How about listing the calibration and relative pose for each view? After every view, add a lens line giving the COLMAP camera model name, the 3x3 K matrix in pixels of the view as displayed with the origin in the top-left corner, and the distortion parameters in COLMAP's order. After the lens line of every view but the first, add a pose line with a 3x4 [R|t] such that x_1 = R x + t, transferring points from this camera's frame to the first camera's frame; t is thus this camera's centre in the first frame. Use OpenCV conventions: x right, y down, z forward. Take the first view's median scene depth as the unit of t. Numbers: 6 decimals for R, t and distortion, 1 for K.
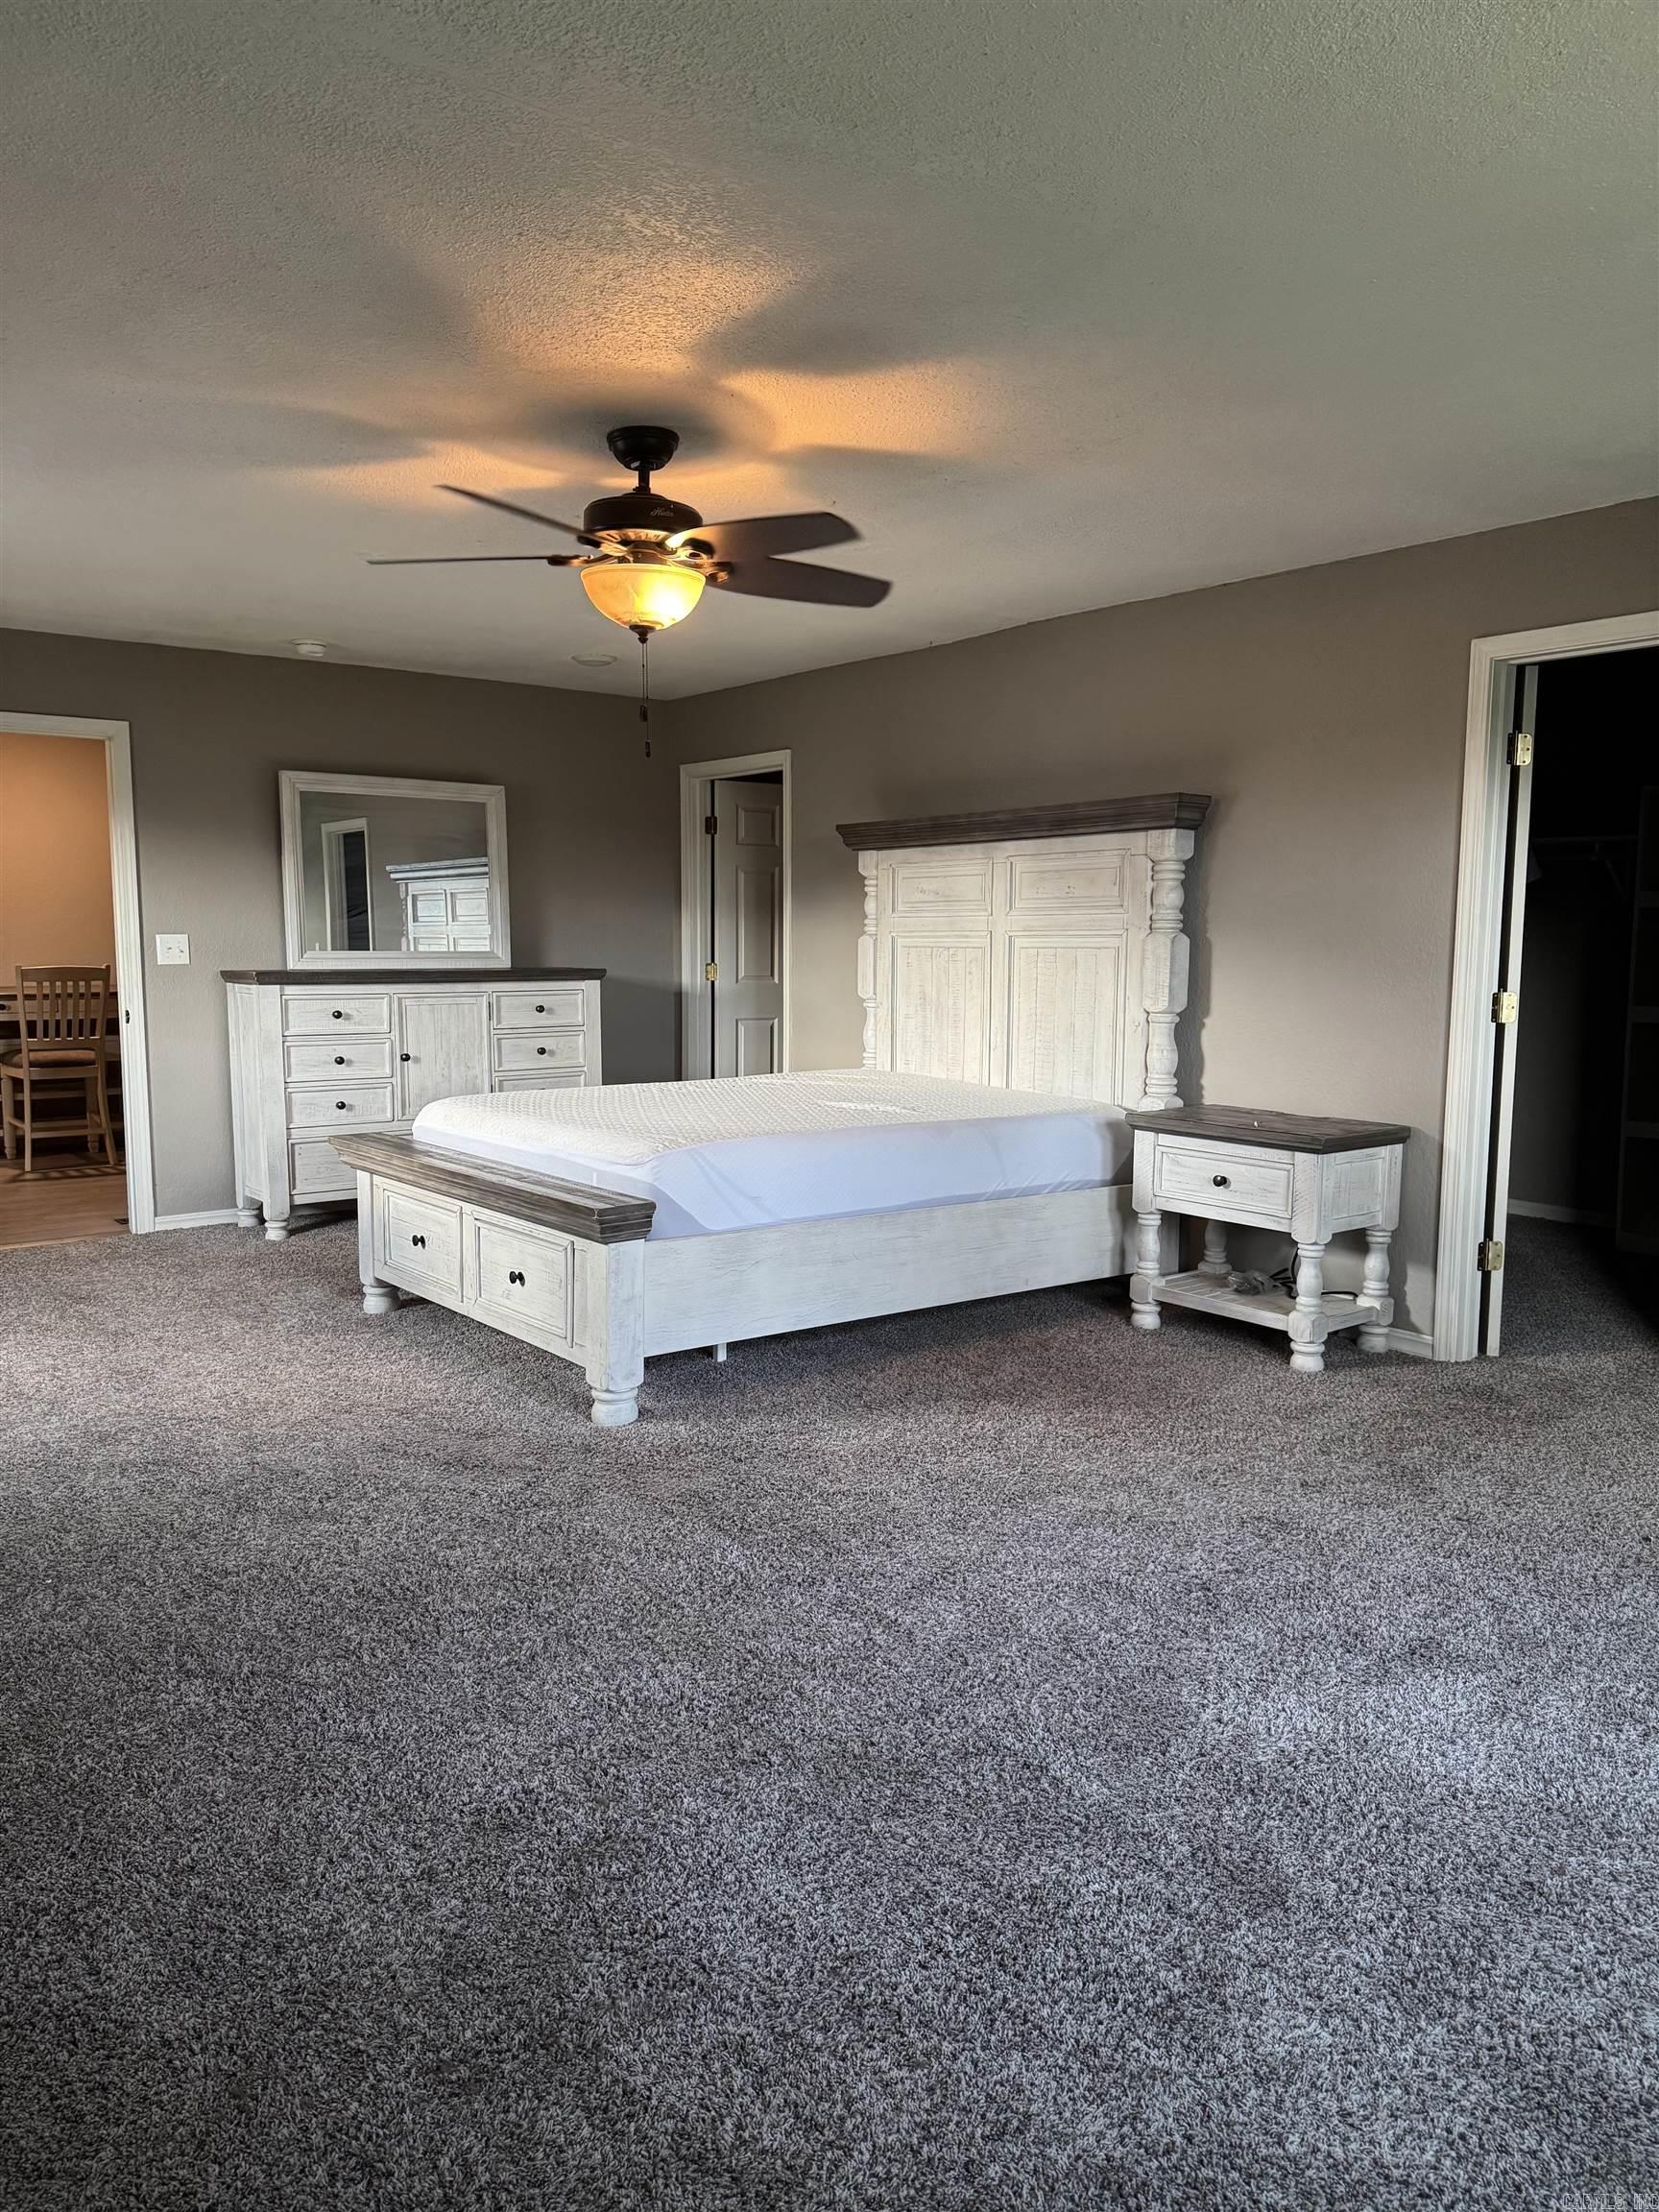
lens RADIAL K [[1565.6, 0, 825.0], [0, 1565.6, 1112.3], [0, 0, 1]] dist [0.000479, -0.000256]
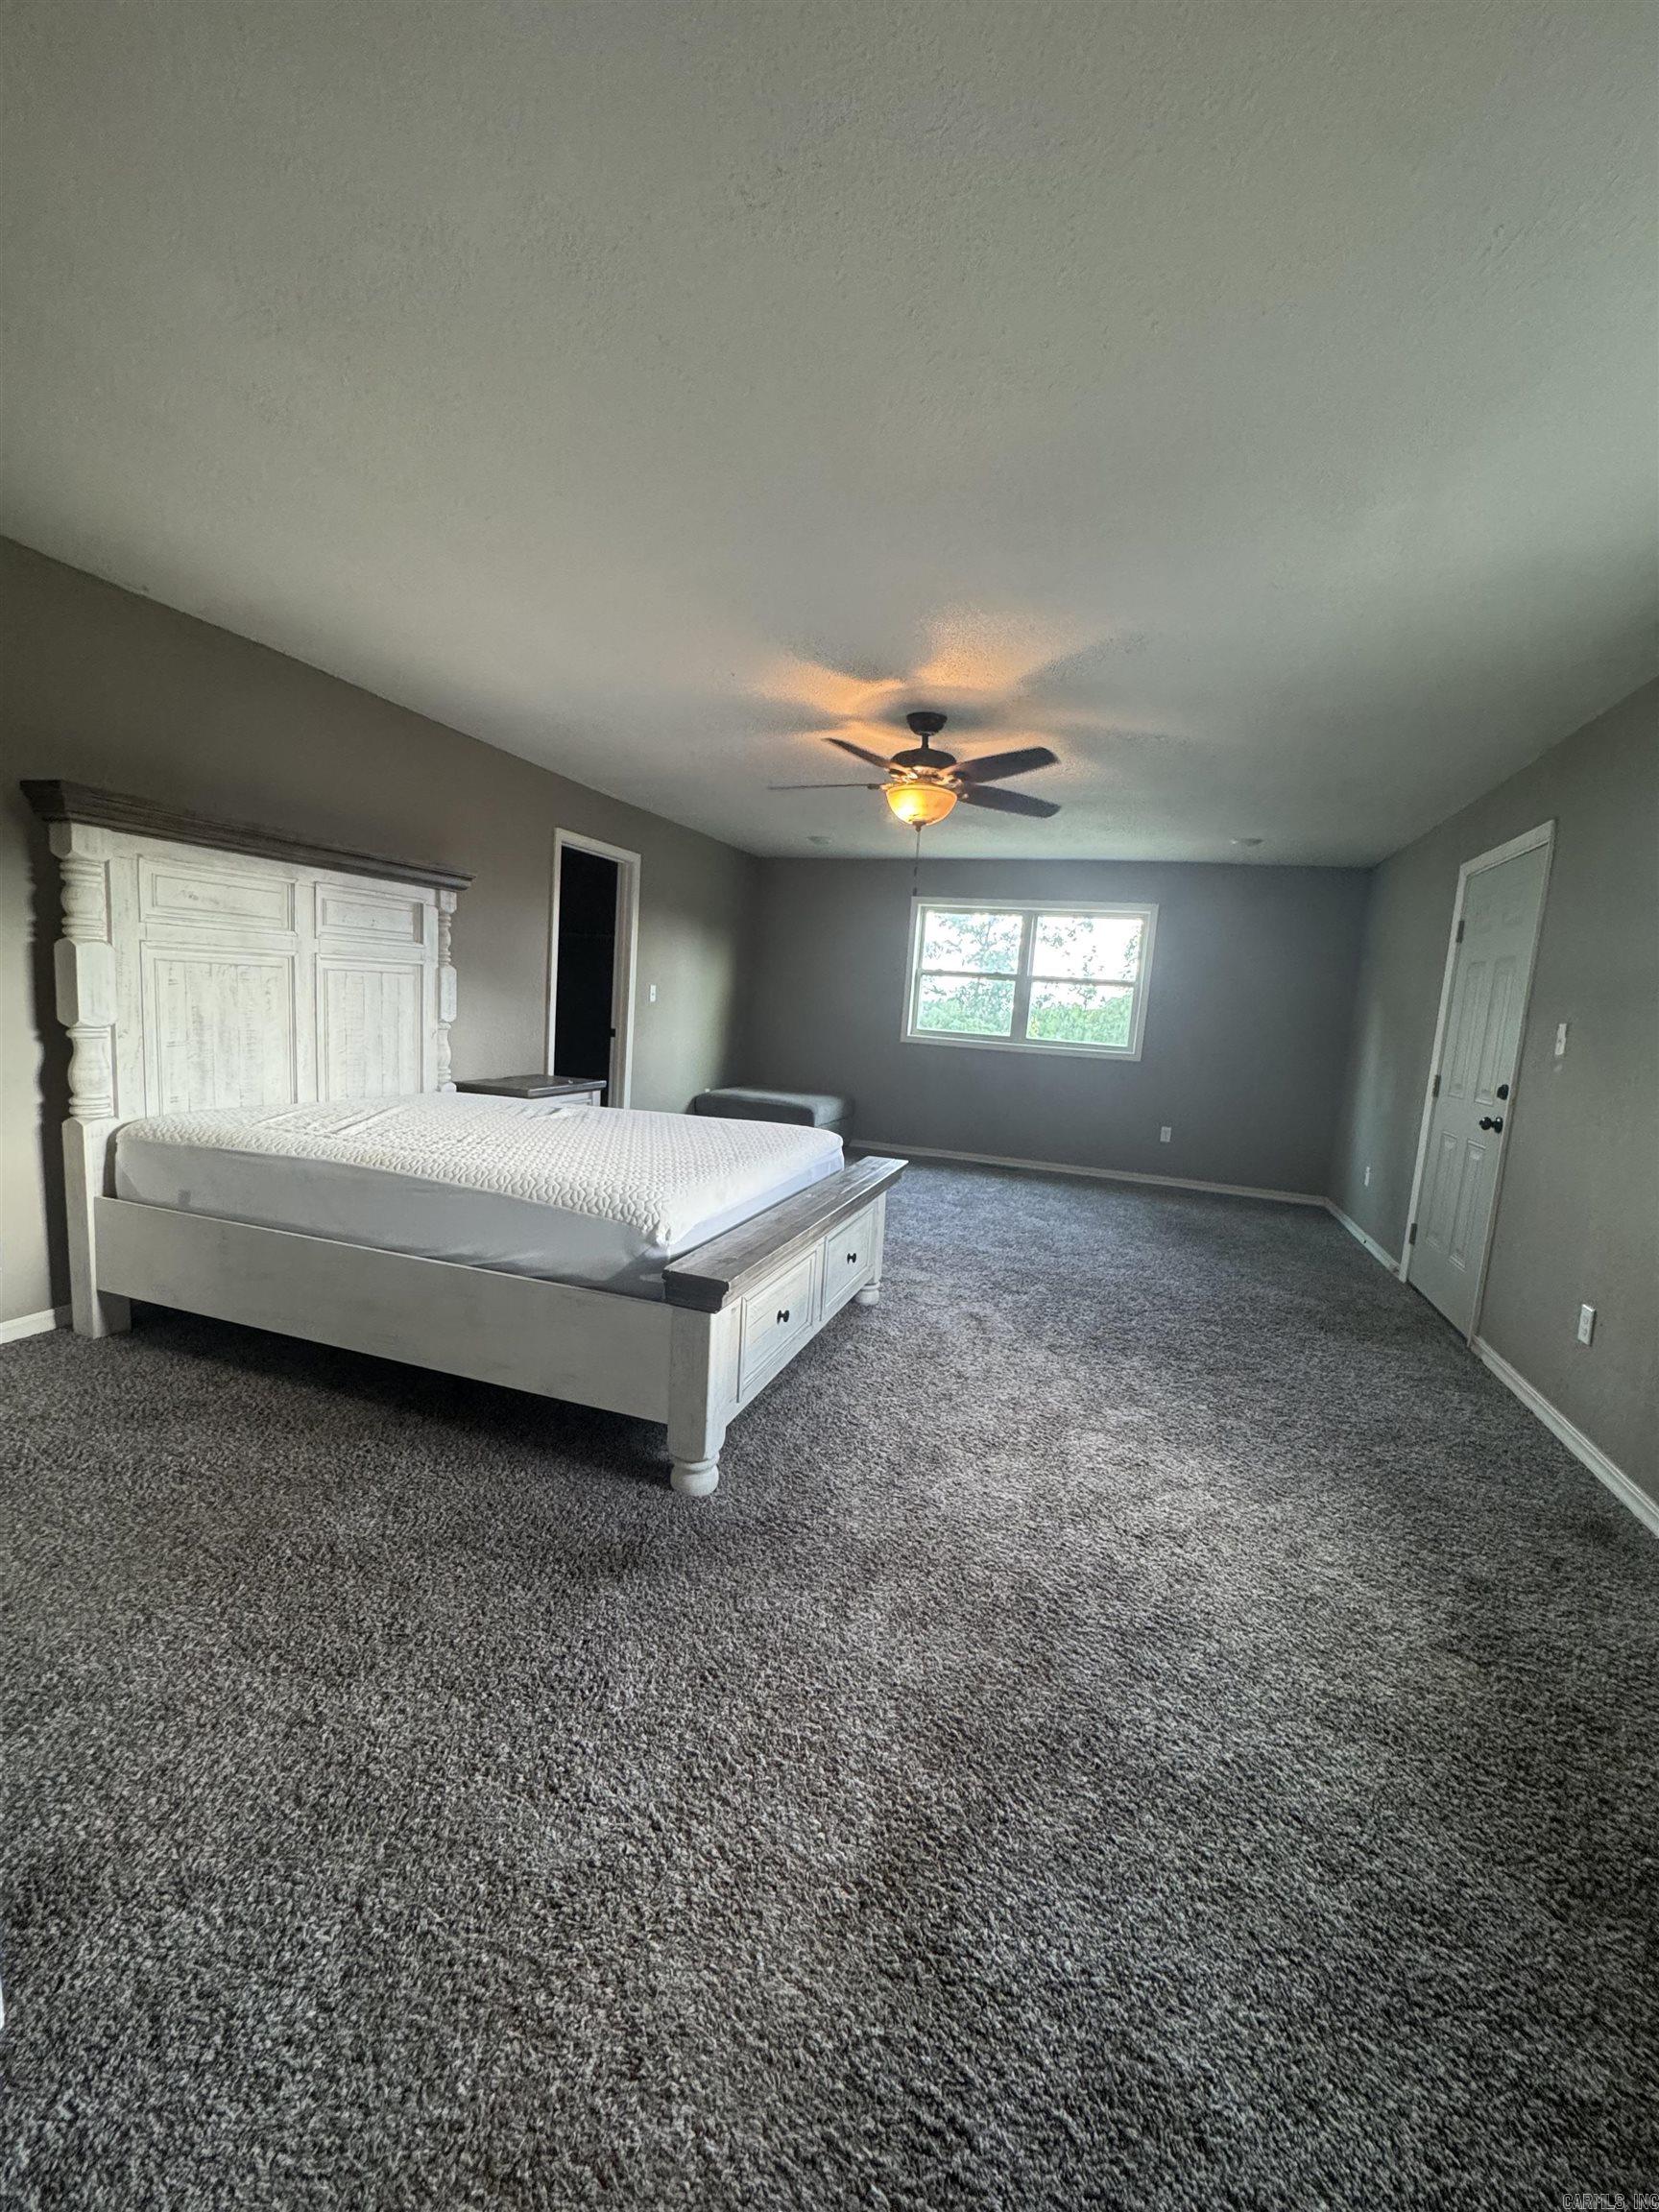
lens RADIAL K [[886.7, 0, 822.3], [0, 886.7, 1106.4], [0, 0, 1]] dist [0.000249, 0.000020]
pose [[-0.559896, -0.139064, 0.816809, -0.572738], [0.028751, 0.981960, 0.186890, -0.115241], [-0.828064, 0.128123, -0.545798, 1.047105]]
